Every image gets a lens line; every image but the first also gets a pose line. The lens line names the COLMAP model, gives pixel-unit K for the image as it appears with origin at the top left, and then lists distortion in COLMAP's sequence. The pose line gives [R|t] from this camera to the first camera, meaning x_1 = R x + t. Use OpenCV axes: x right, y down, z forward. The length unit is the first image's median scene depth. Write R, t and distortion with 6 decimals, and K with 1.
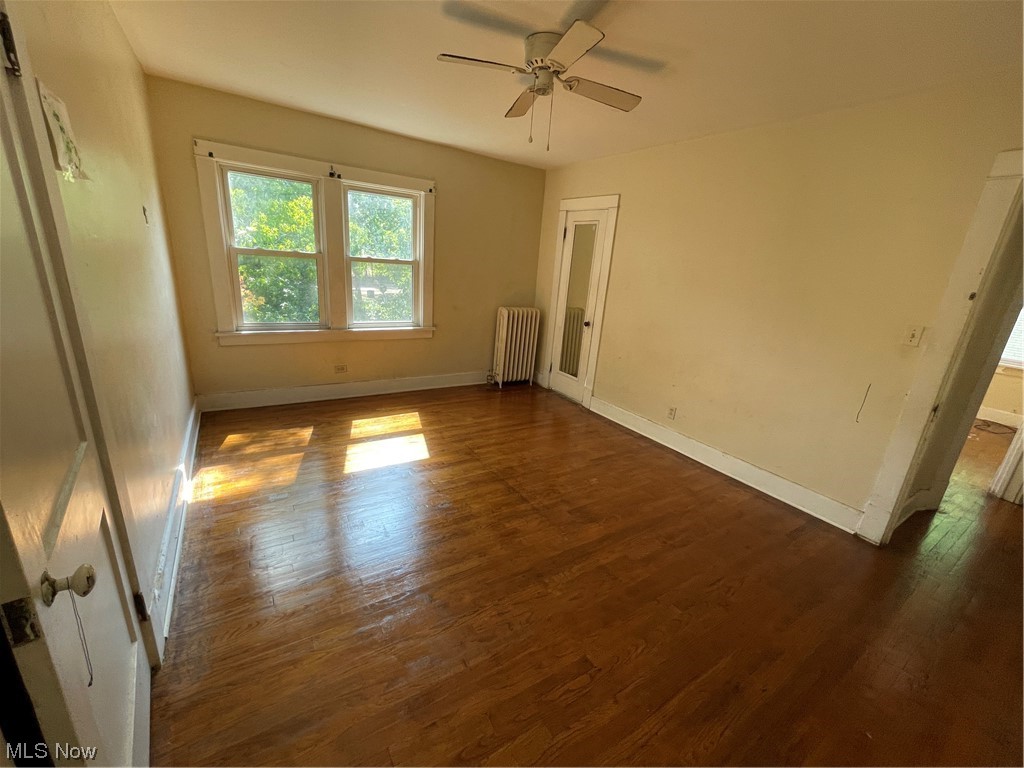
lens RADIAL K [[414.1, 0, 510.2], [0, 414.1, 383.4], [0, 0, 1]] dist [-0.001612, -0.000693]
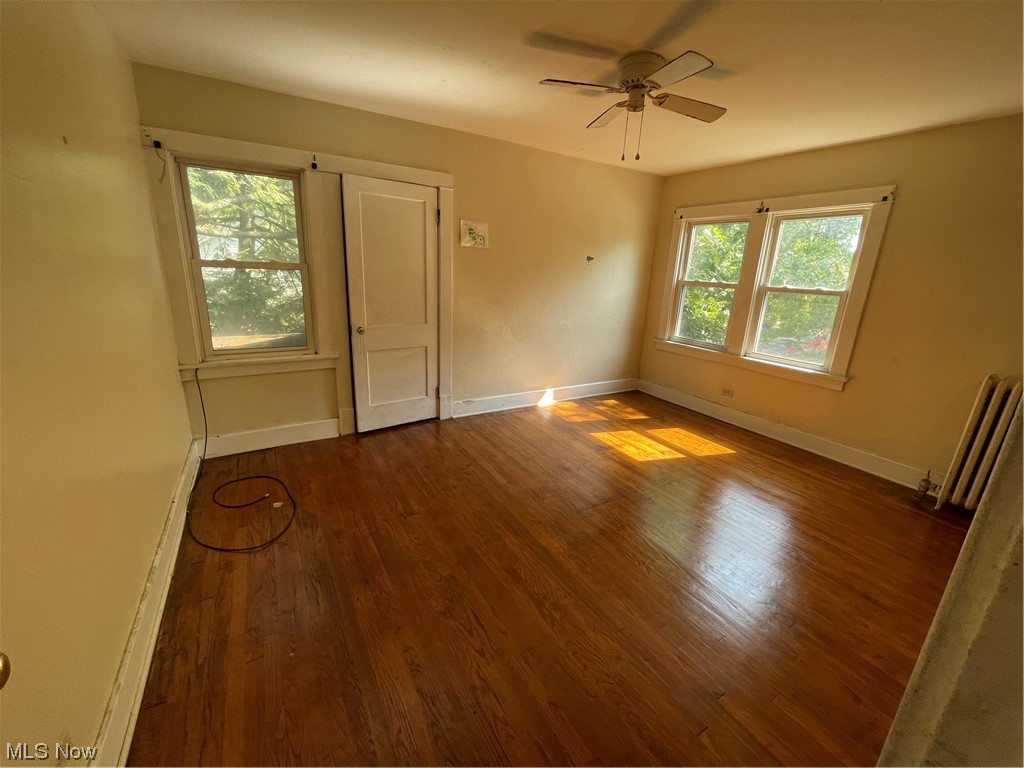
lens RADIAL K [[414.1, 0, 510.2], [0, 414.1, 383.4], [0, 0, 1]] dist [-0.001612, -0.000693]
pose [[-0.032819, 0.194263, -0.980400, 0.661420], [-0.331100, 0.923425, 0.194057, -0.082017], [0.943025, 0.330980, 0.034015, 0.469633]]
